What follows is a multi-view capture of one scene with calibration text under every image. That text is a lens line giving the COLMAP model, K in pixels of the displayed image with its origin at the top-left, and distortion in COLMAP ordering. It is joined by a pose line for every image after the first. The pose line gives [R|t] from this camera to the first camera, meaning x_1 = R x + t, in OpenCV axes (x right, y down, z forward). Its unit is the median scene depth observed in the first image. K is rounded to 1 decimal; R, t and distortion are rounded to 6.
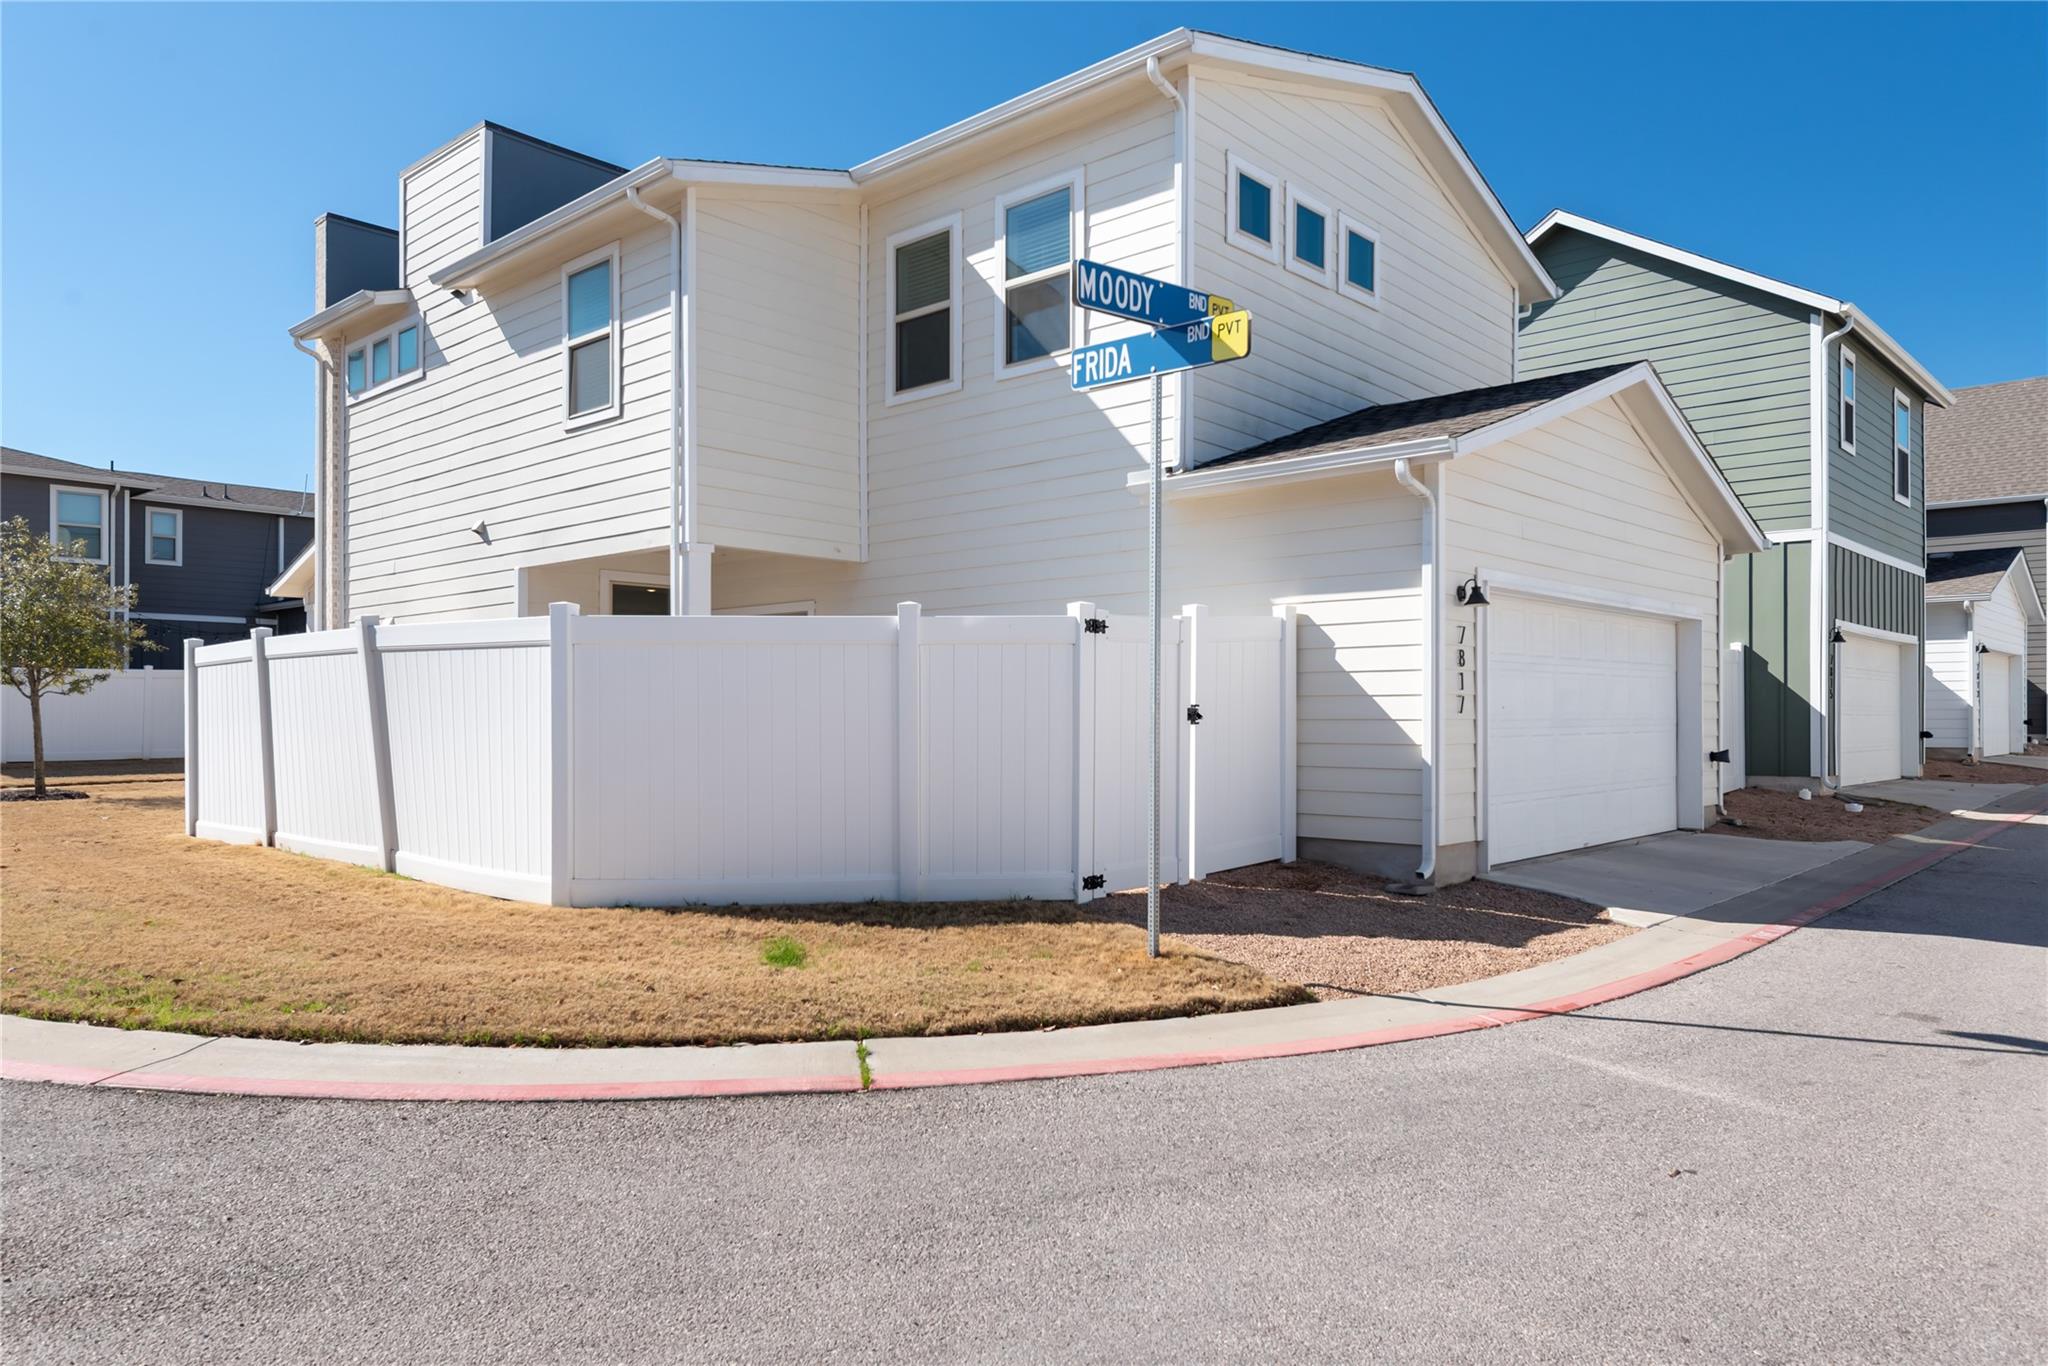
lens RADIAL K [[1434.9, 0, 1024.0], [0, 1434.9, 683.0], [0, 0, 1]] dist [0.009175, 0.003461]
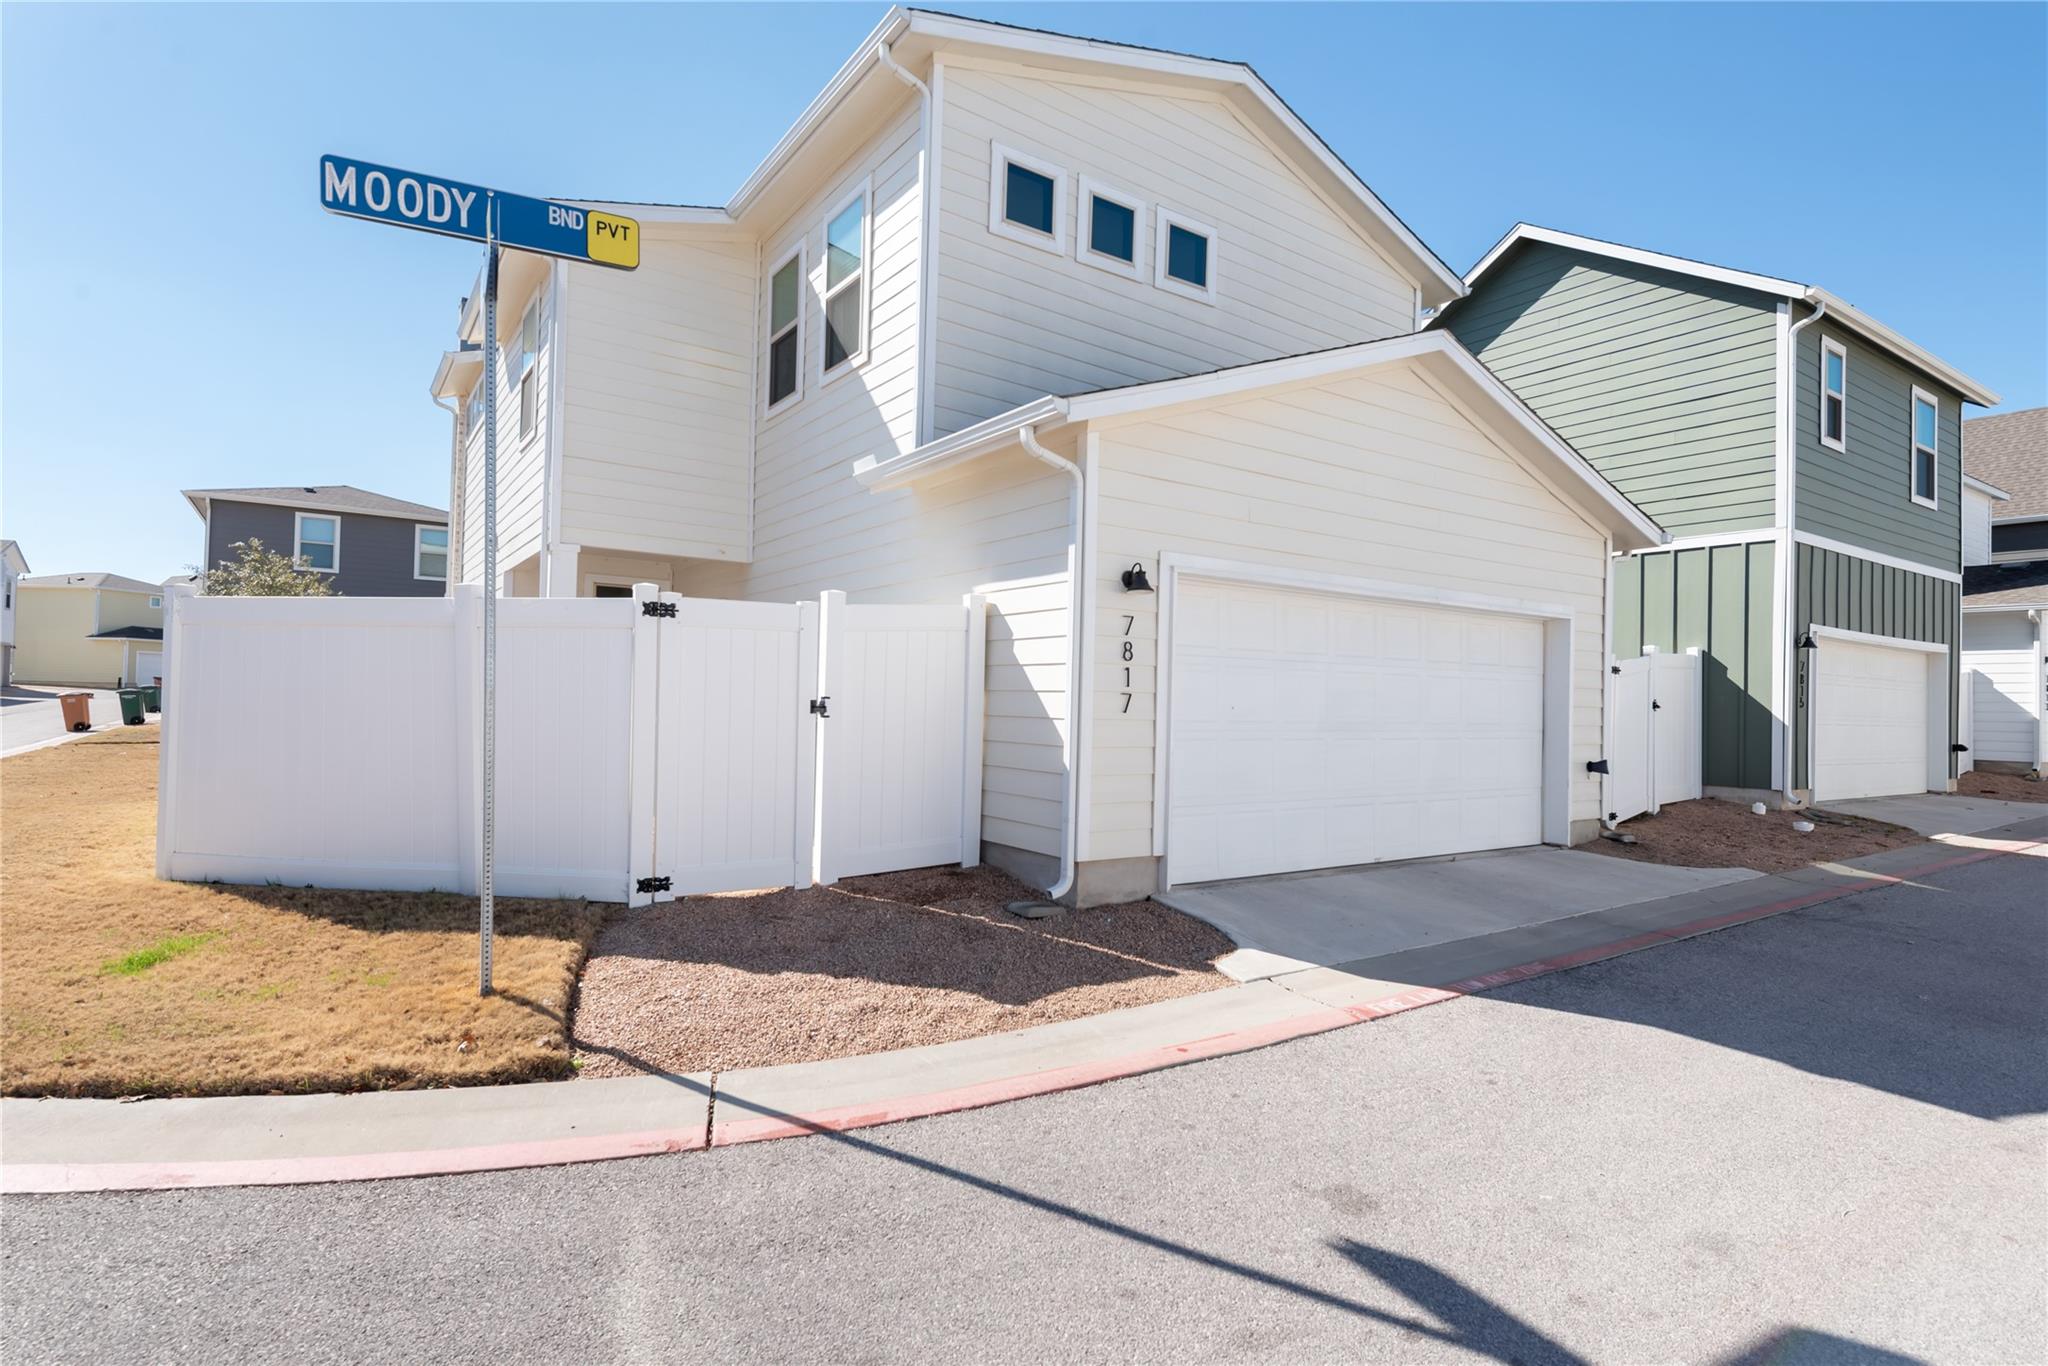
lens RADIAL K [[1086.2, 0, 1019.0], [0, 1086.2, 661.4], [0, 0, 1]] dist [0.012555, -0.001913]
pose [[0.973865, 0.013873, -0.226702, 0.284561], [-0.017671, 0.999735, -0.014732, 0.000237], [0.226438, 0.018353, 0.973853, 0.236382]]
